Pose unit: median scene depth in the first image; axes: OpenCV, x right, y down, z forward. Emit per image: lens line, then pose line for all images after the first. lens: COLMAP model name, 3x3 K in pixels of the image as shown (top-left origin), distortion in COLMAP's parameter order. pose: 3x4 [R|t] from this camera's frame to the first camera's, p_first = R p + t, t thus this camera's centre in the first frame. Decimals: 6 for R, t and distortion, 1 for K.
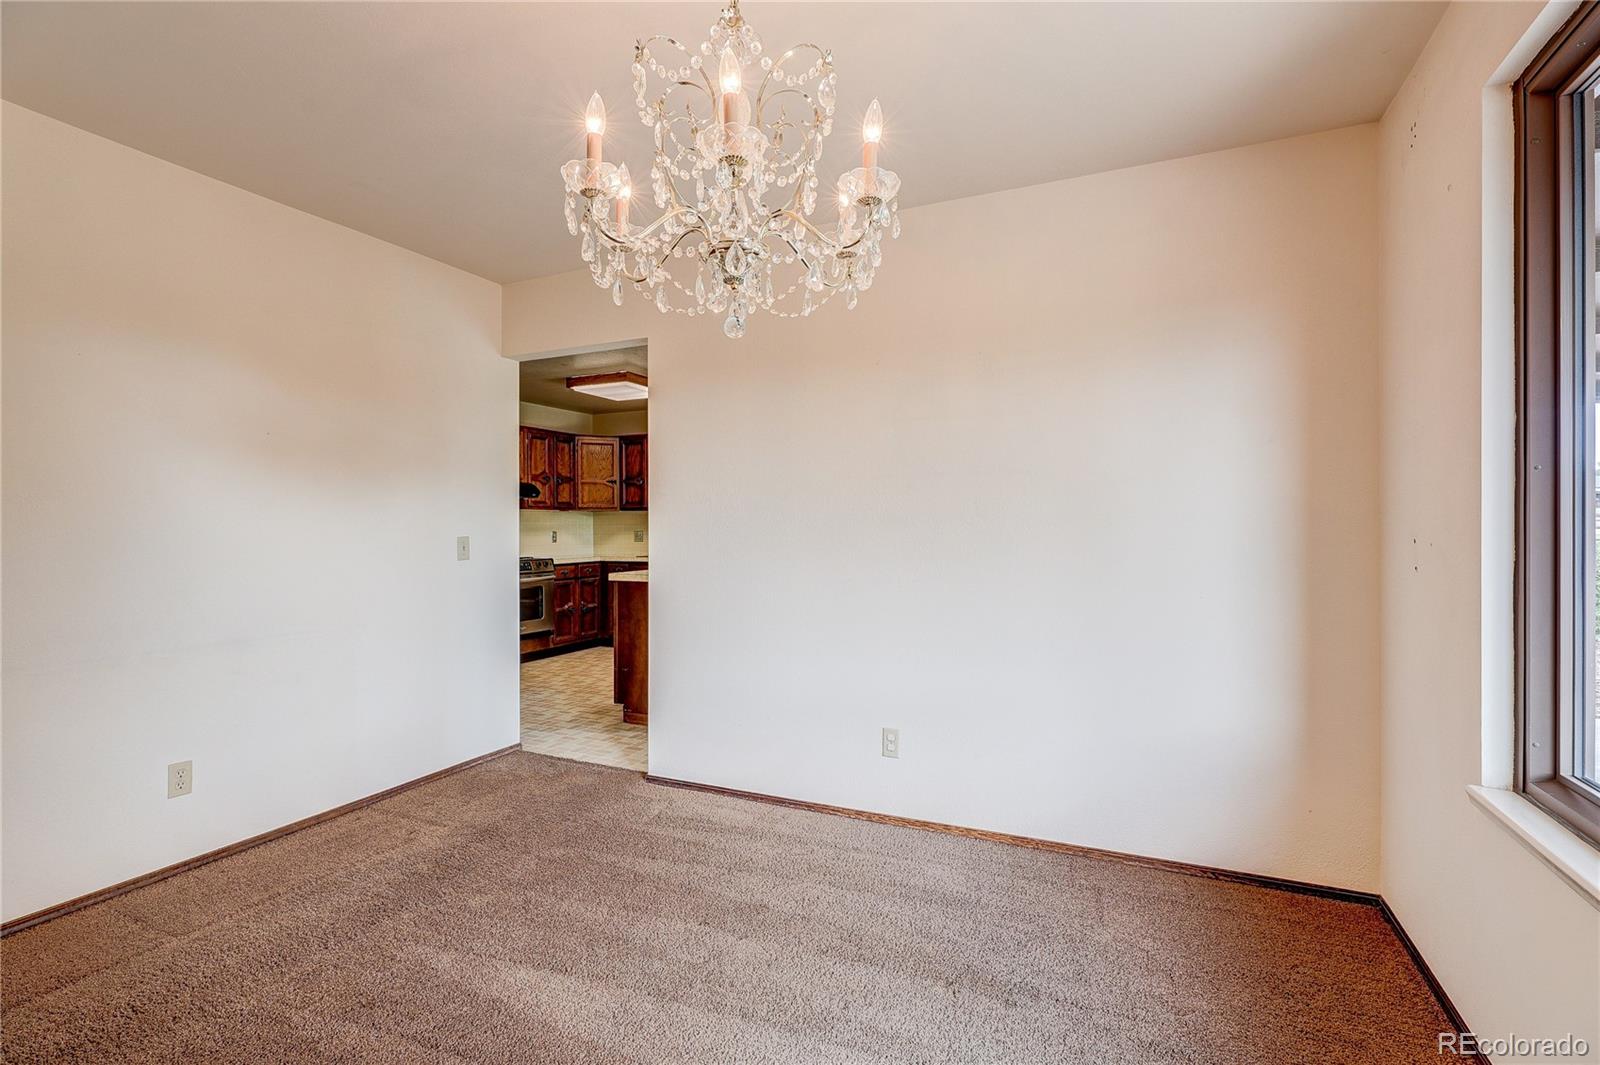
lens RADIAL K [[733.8, 0, 799.9], [0, 733.8, 528.6], [0, 0, 1]] dist [0.000673, -0.000081]
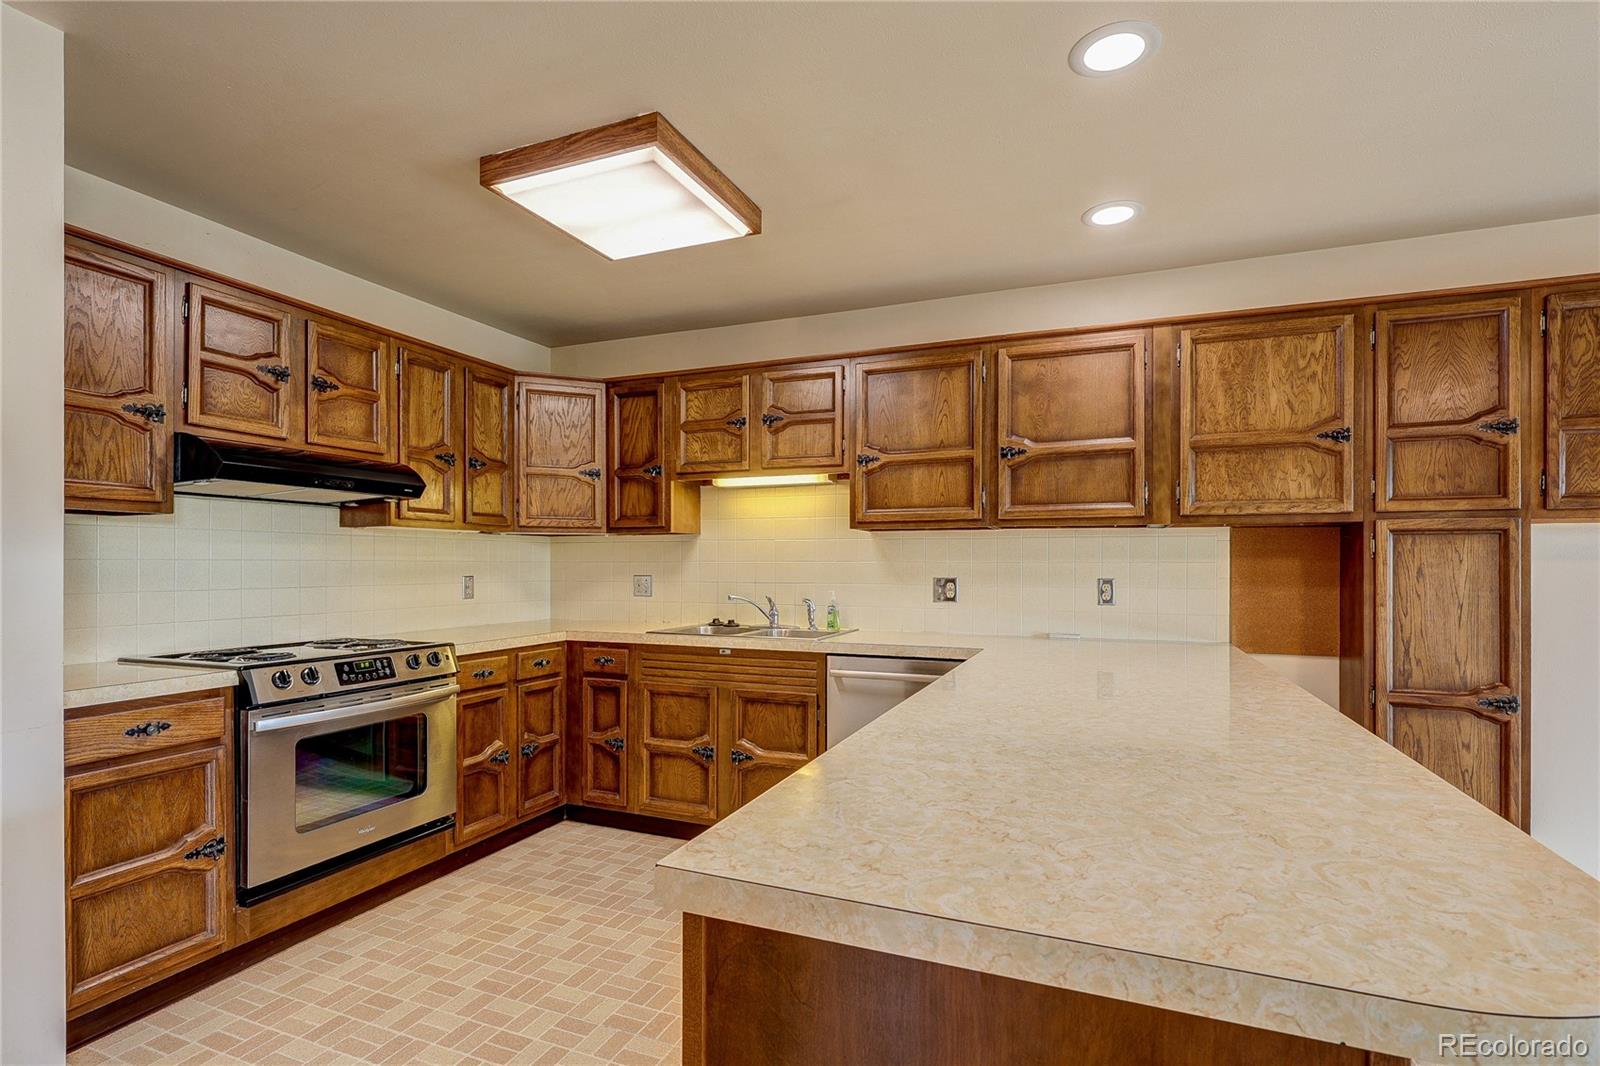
lens RADIAL K [[756.6, 0, 798.3], [0, 756.6, 562.8], [0, 0, 1]] dist [-0.001518, 0.000082]
pose [[0.999012, 0.003982, 0.044268, -0.142530], [-0.003810, 0.999985, -0.003965, -0.003521], [-0.044283, 0.003793, 0.999012, 0.500761]]
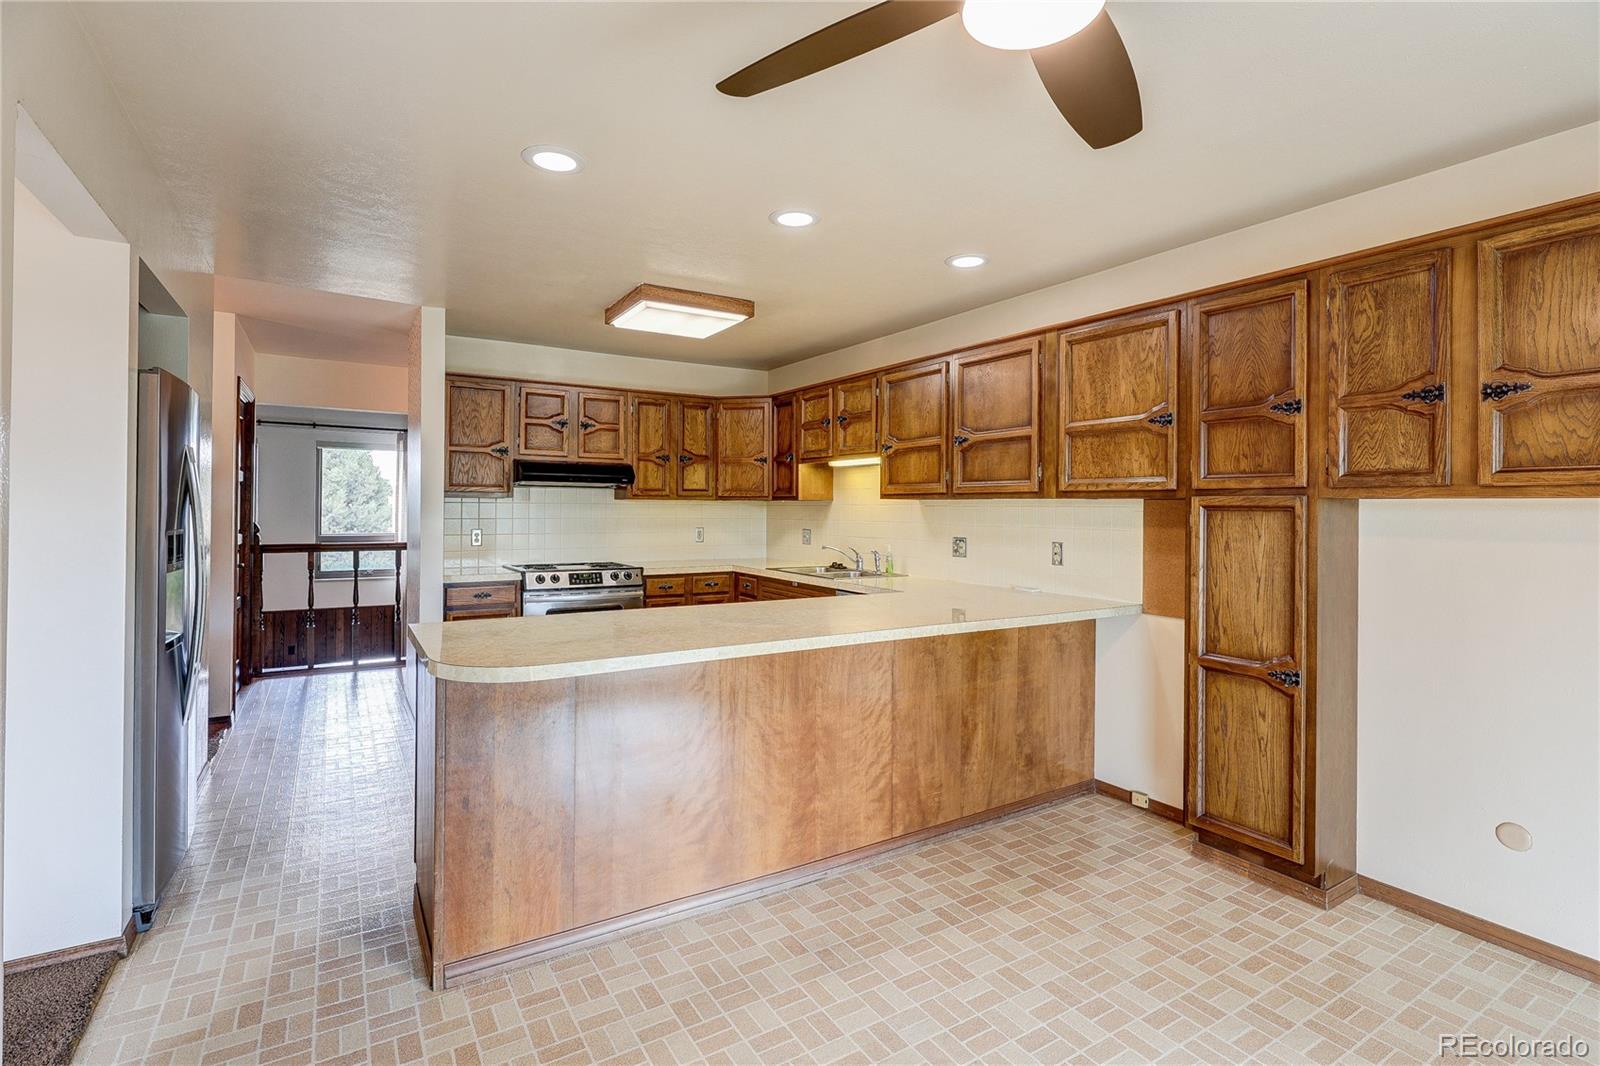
lens RADIAL K [[750.1, 0, 801.8], [0, 750.1, 508.7], [0, 0, 1]] dist [-0.000599, 0.000162]
pose [[0.836295, 0.009685, -0.548195, 0.181689], [-0.010802, 0.999941, 0.001187, -0.017935], [0.548174, 0.004929, 0.836350, 0.415079]]
